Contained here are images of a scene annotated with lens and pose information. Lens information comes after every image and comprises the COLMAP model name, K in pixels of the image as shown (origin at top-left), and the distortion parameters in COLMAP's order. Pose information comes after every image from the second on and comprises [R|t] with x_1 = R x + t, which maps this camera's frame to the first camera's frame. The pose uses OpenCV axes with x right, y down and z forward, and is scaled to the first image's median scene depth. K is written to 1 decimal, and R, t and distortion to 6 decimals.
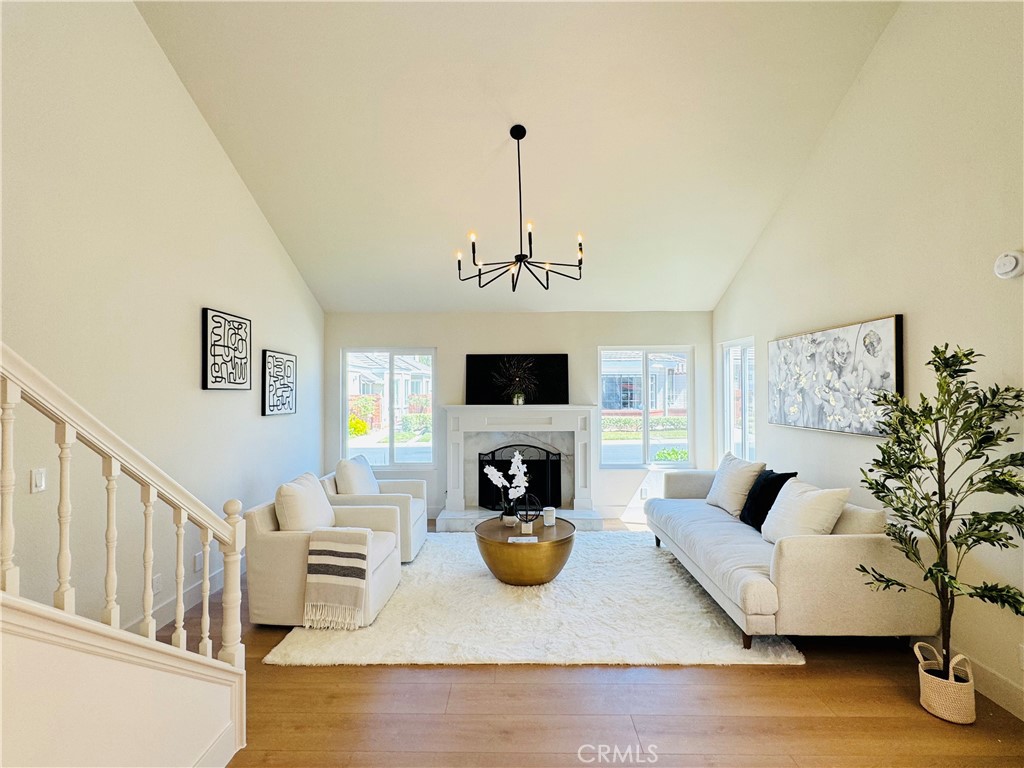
lens RADIAL K [[481.5, 0, 512.4], [0, 481.5, 384.7], [0, 0, 1]] dist [-0.000980, 0.000823]
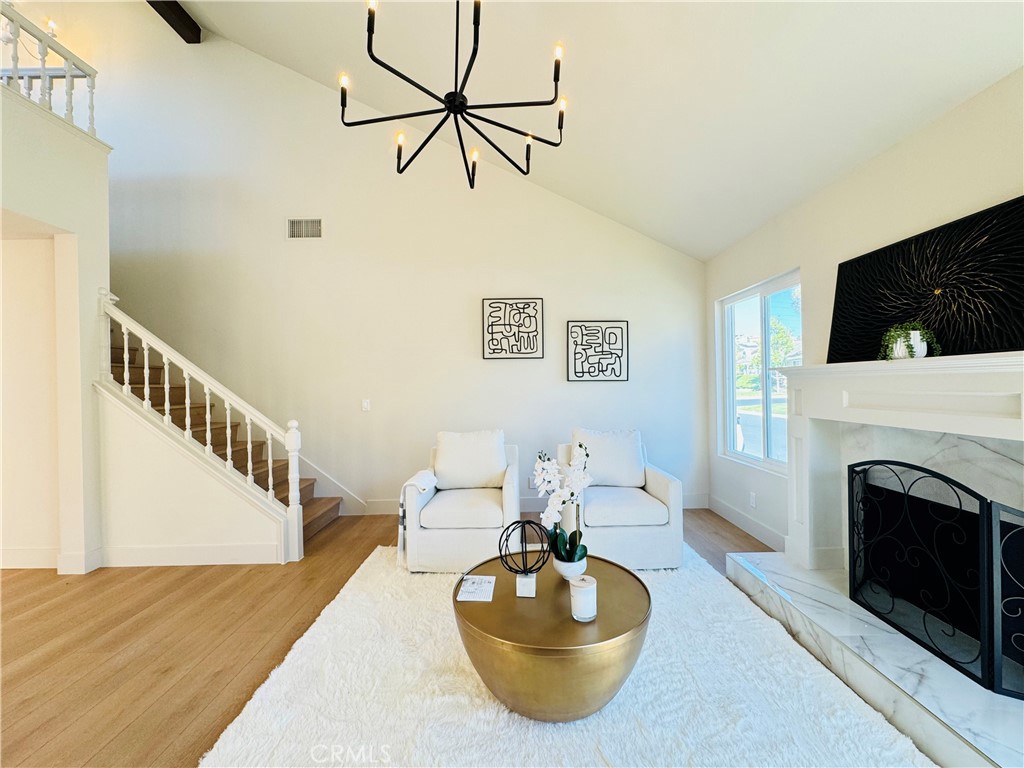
lens RADIAL K [[409.3, 0, 514.0], [0, 409.3, 387.9], [0, 0, 1]] dist [-0.001154, 0.000115]
pose [[0.010060, 0.010131, -0.999898, 0.480194], [0.032437, 0.999419, 0.010452, 0.075313], [0.999423, -0.032538, 0.009725, 0.981119]]
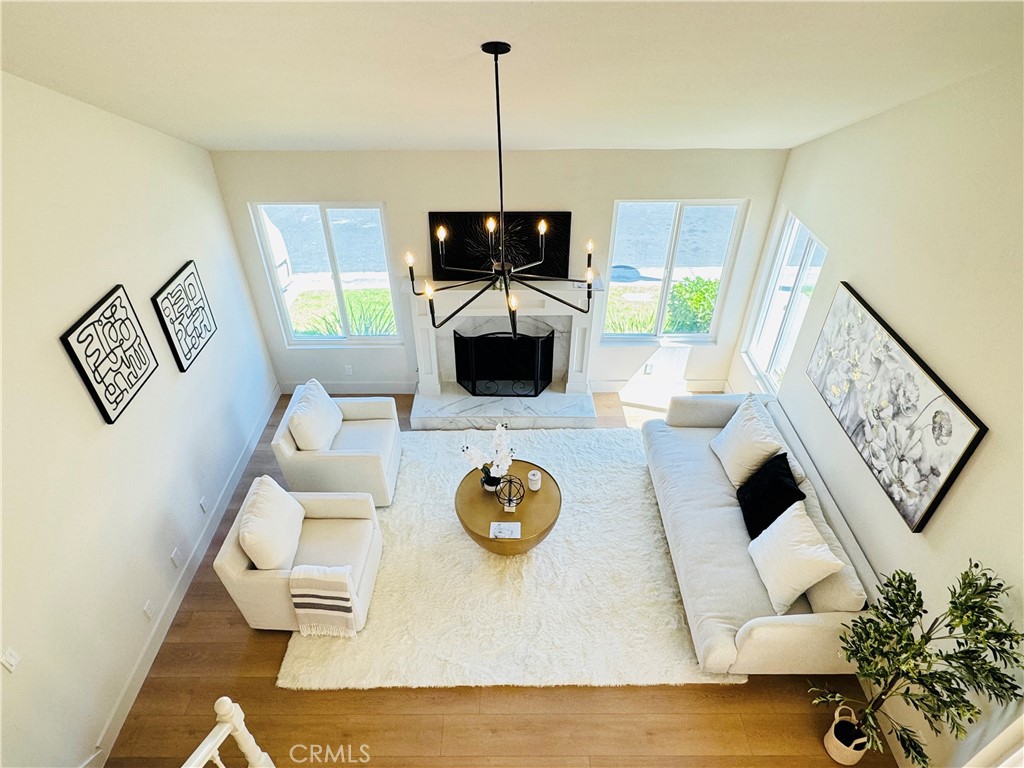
lens RADIAL K [[594.5, 0, 511.0], [0, 594.5, 384.3], [0, 0, 1]] dist [-0.000482, -0.001010]
pose [[0.999844, -0.007092, 0.016185, 0.014644], [-0.004424, 0.786314, 0.617811, -0.603135], [-0.017108, -0.617786, 0.786160, 0.226934]]
